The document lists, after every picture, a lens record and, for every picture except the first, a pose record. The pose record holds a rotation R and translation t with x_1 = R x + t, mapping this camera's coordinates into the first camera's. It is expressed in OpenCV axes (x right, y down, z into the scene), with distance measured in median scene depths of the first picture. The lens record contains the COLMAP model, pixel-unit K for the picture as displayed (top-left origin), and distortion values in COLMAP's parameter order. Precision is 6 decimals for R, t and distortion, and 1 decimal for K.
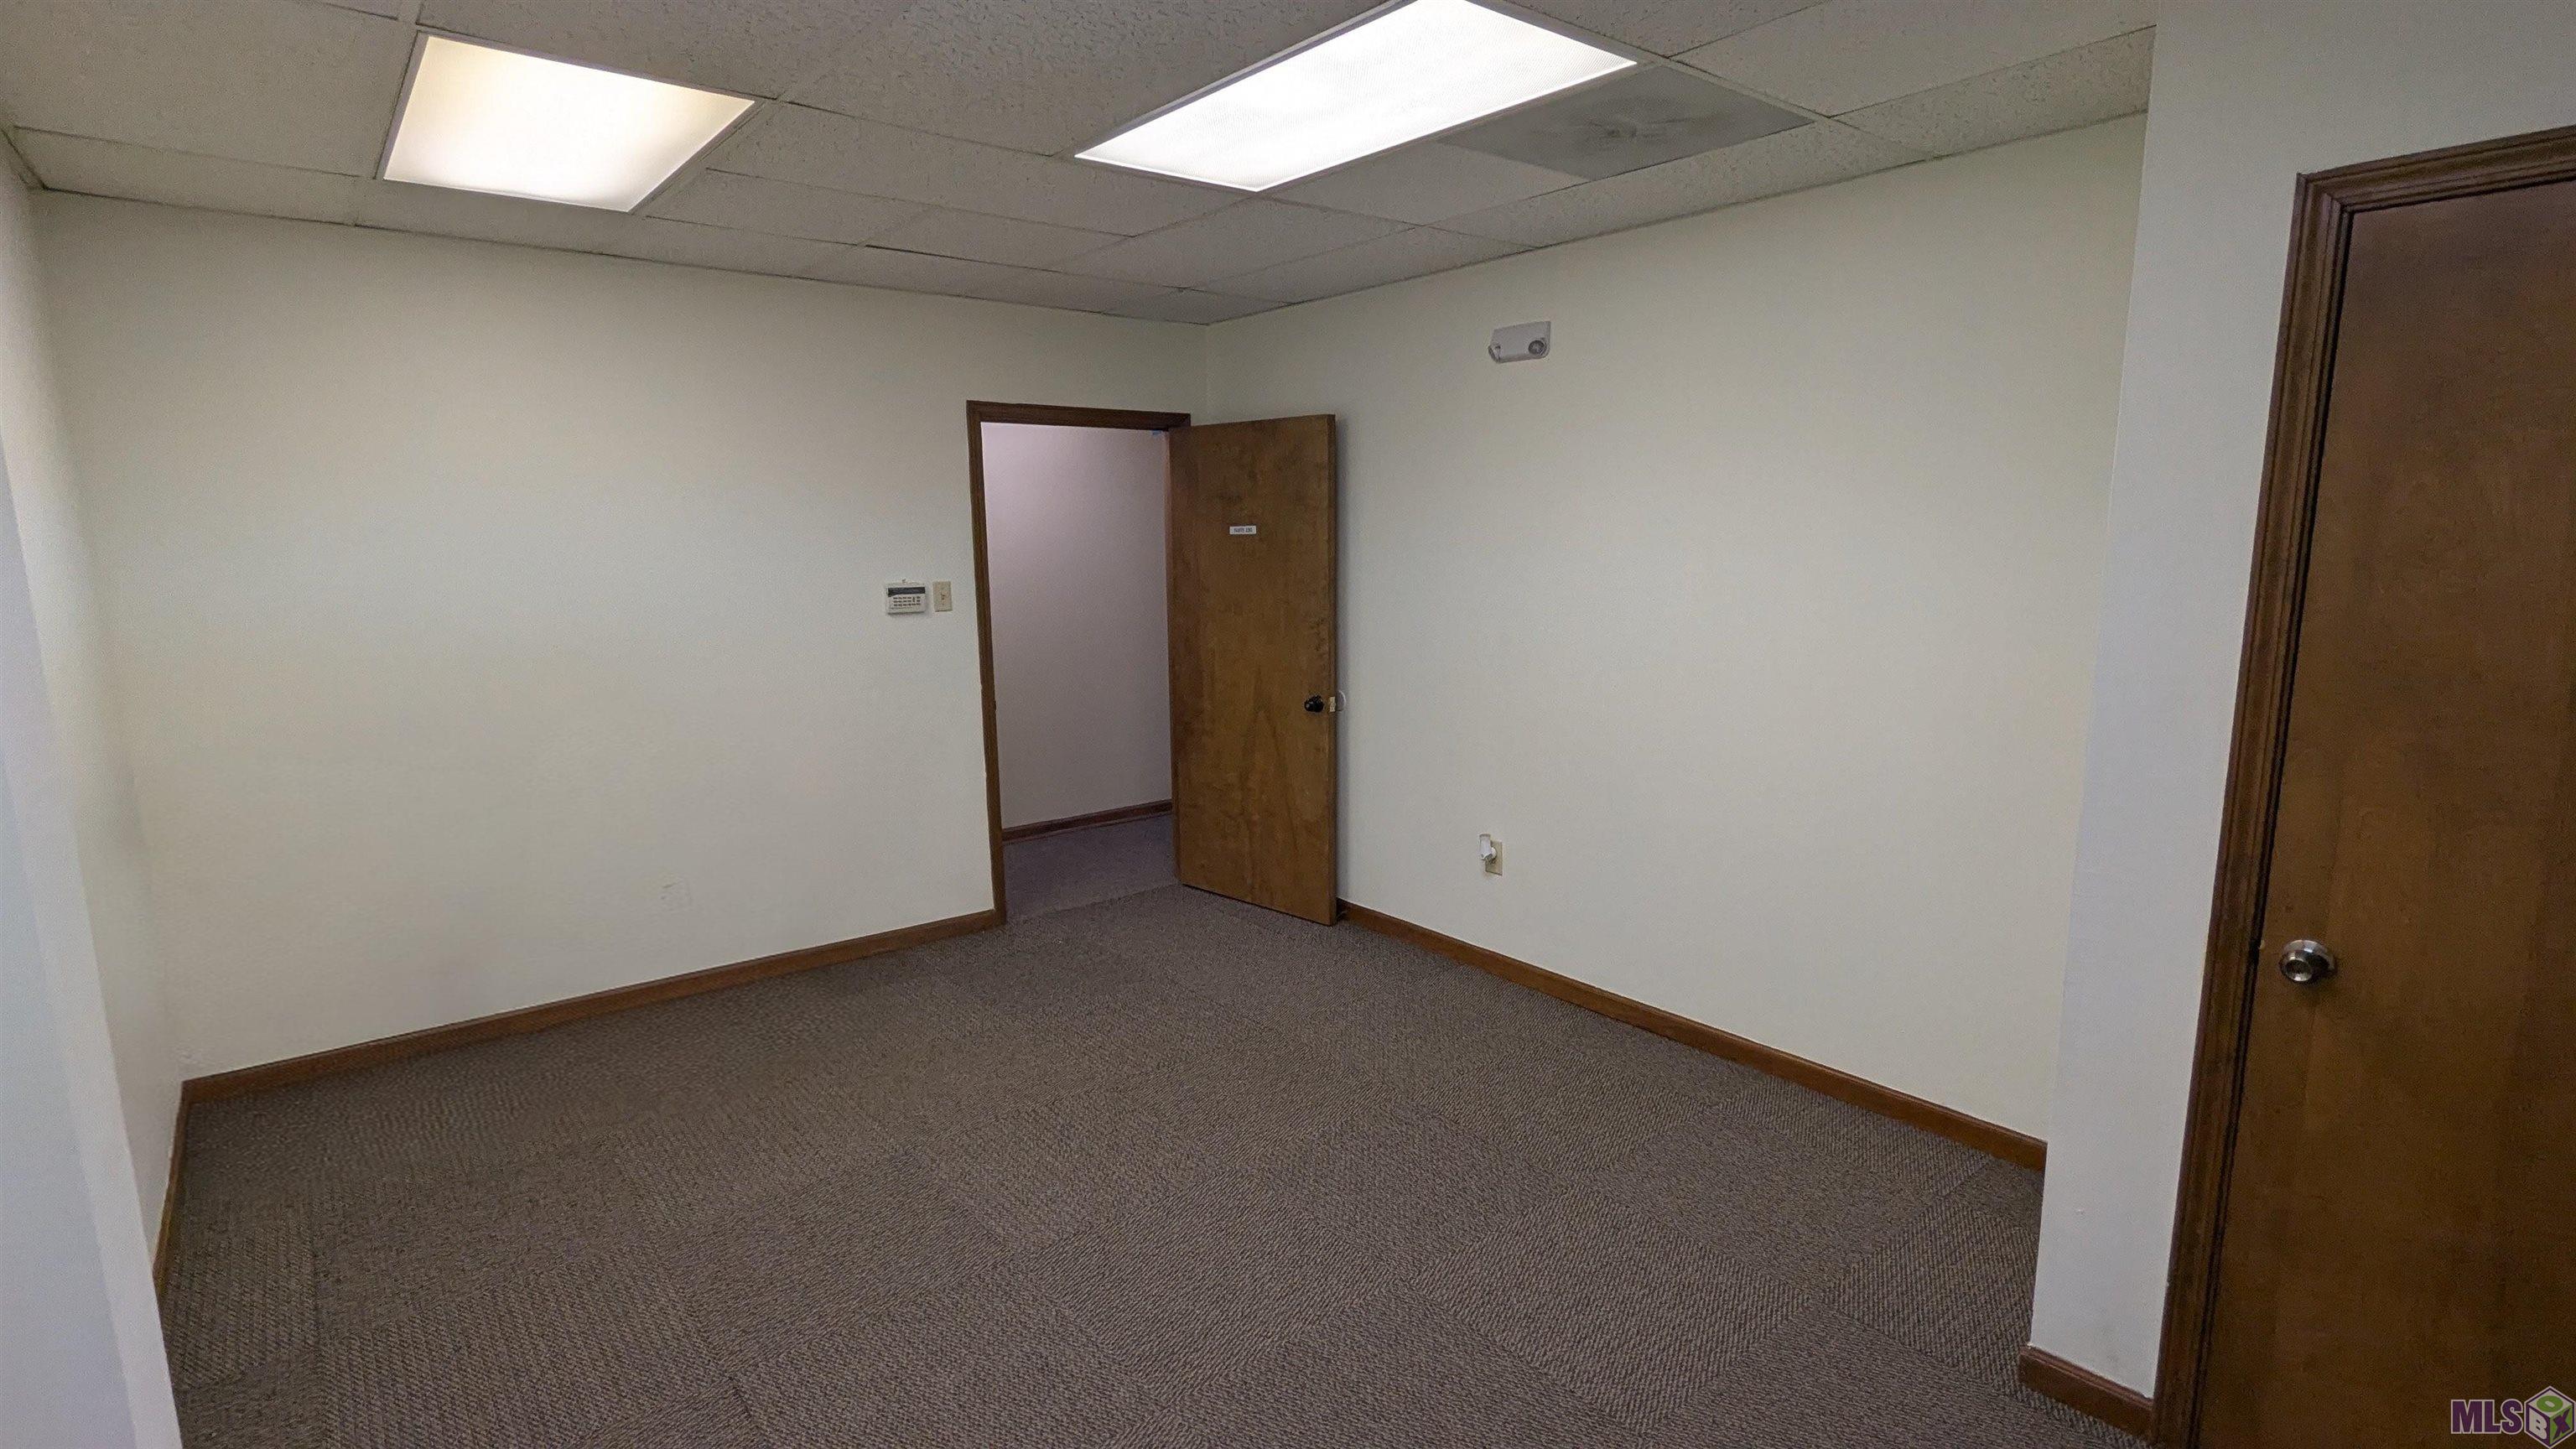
lens RADIAL K [[1212.5, 0, 1288.0], [0, 1212.5, 724.5], [0, 0, 1]] dist [0.000524, -0.000972]
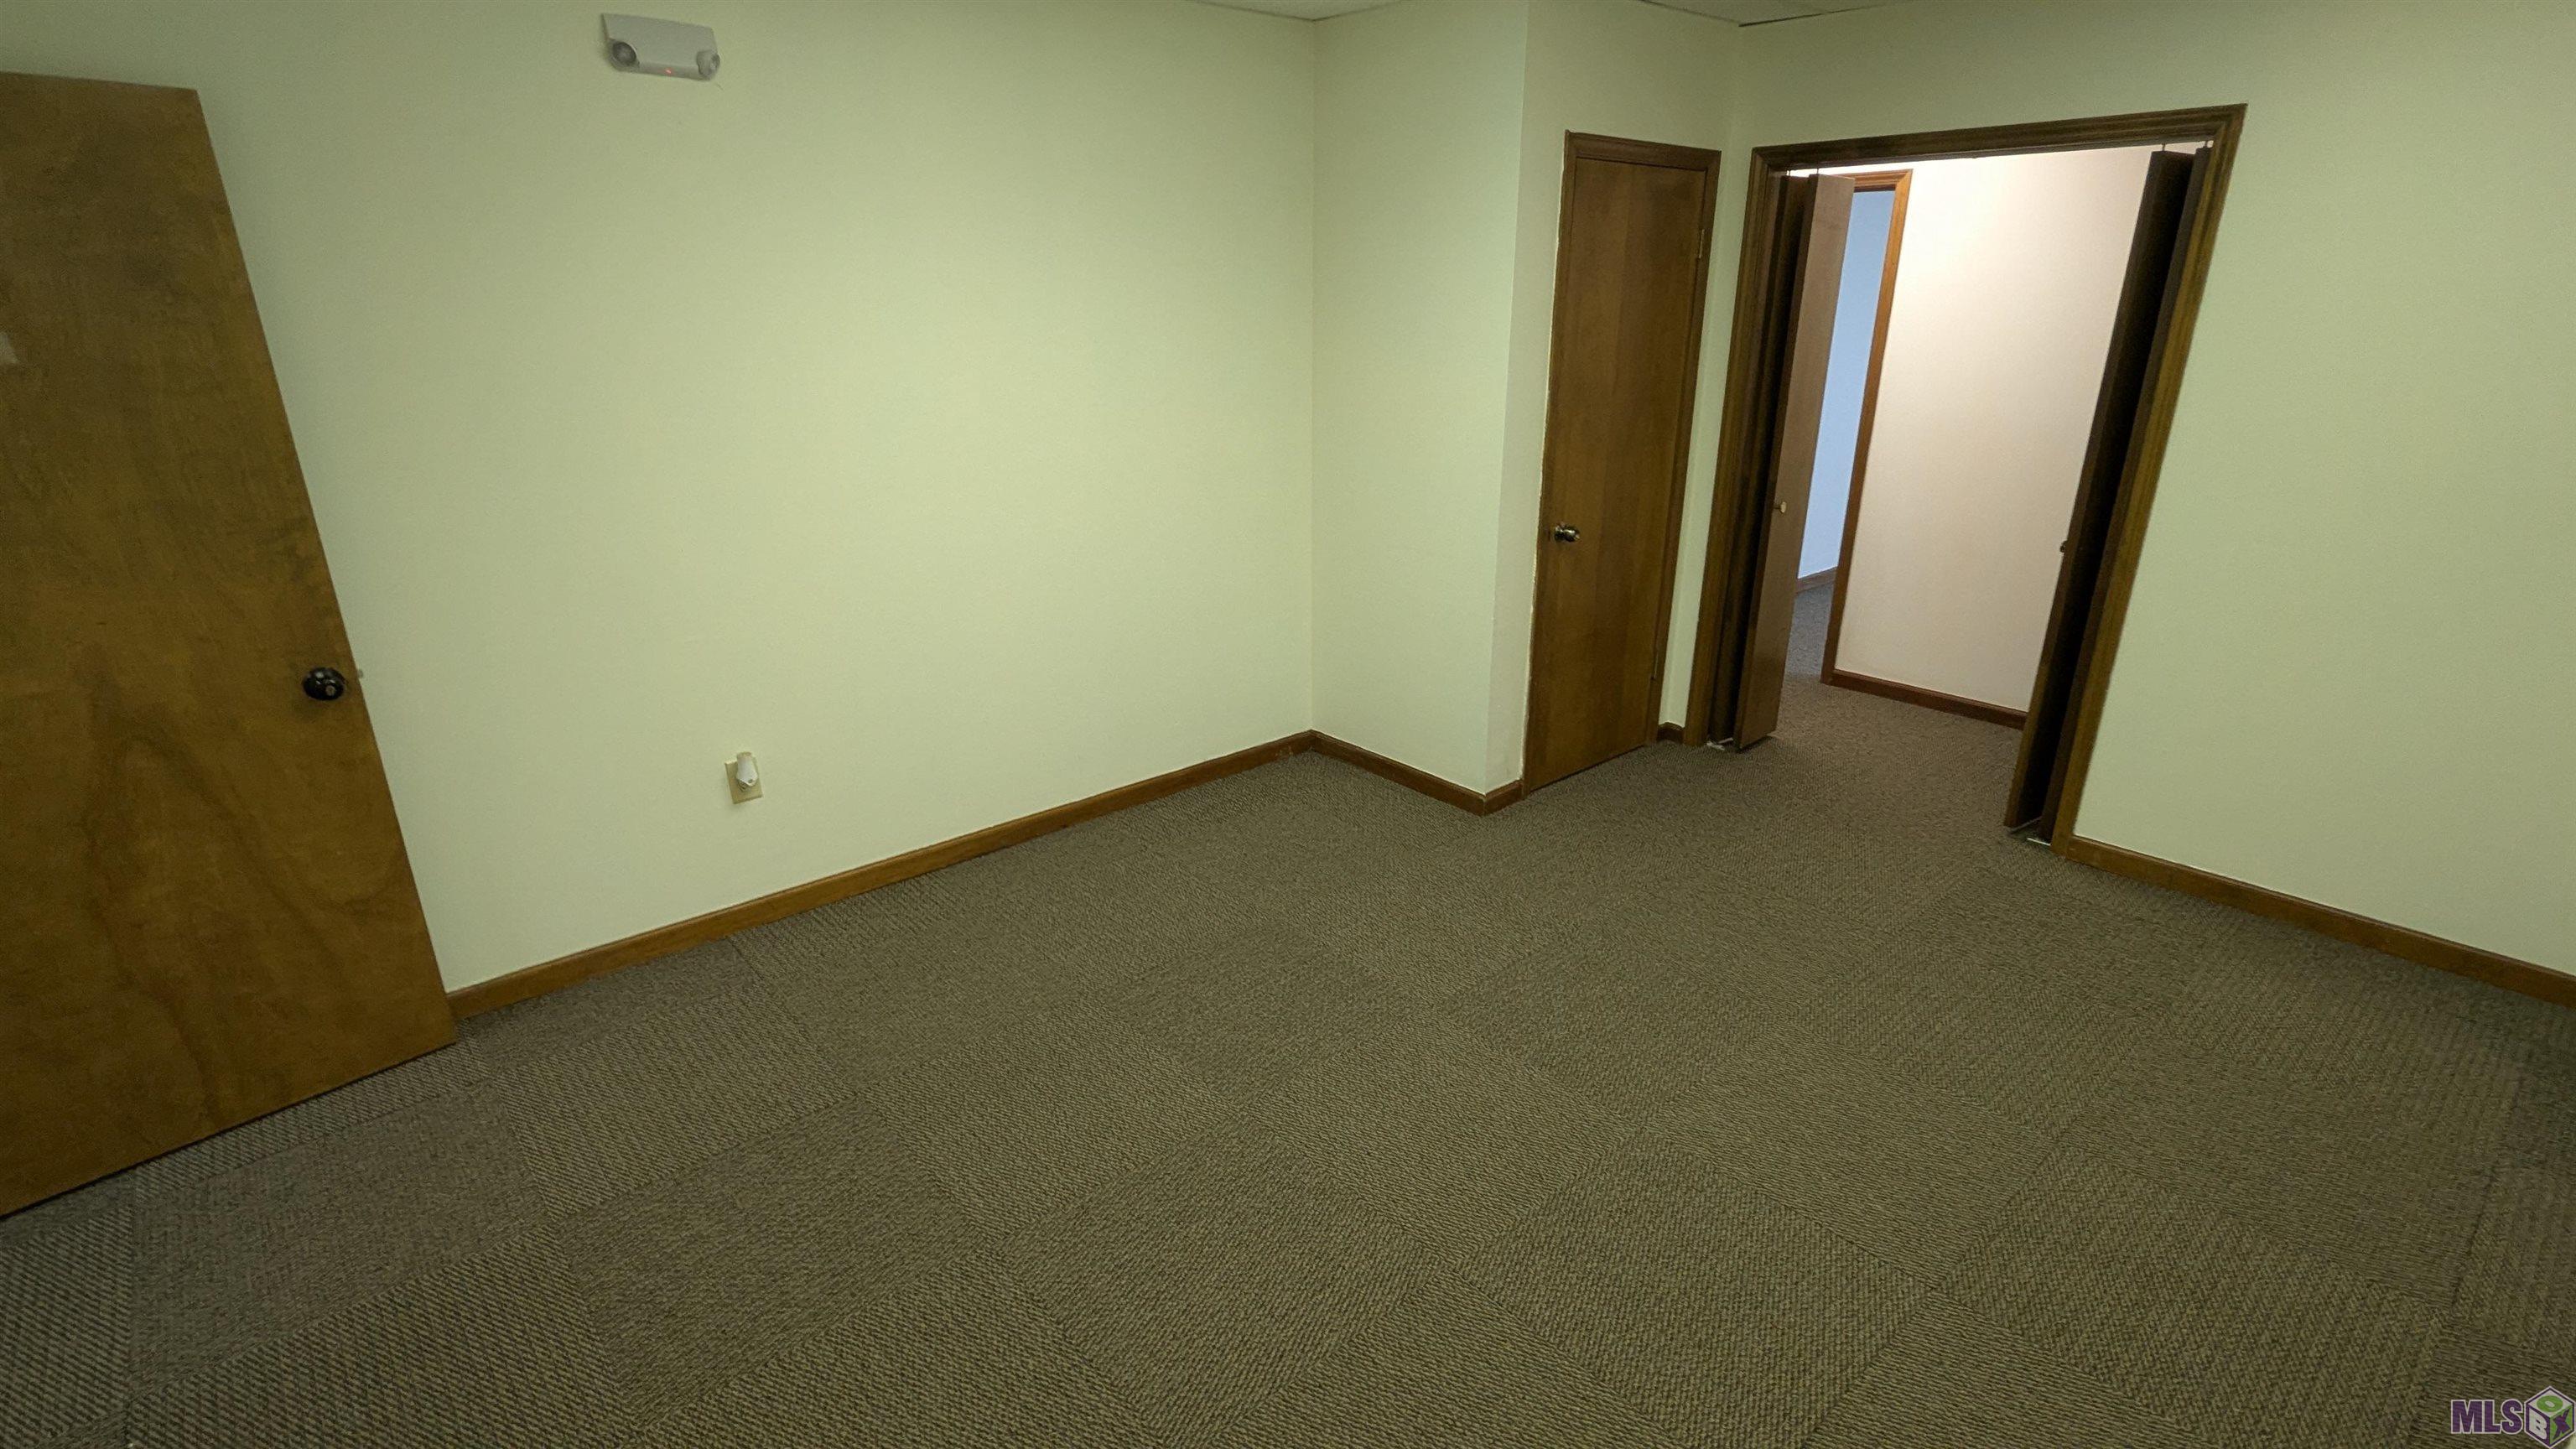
lens RADIAL K [[1212.5, 0, 1288.0], [0, 1212.5, 724.5], [0, 0, 1]] dist [0.000524, -0.000972]
pose [[-0.038988, -0.328140, 0.943824, -0.489857], [0.160316, 0.930253, 0.330044, -0.105828], [-0.986295, 0.164178, 0.016337, 0.578680]]
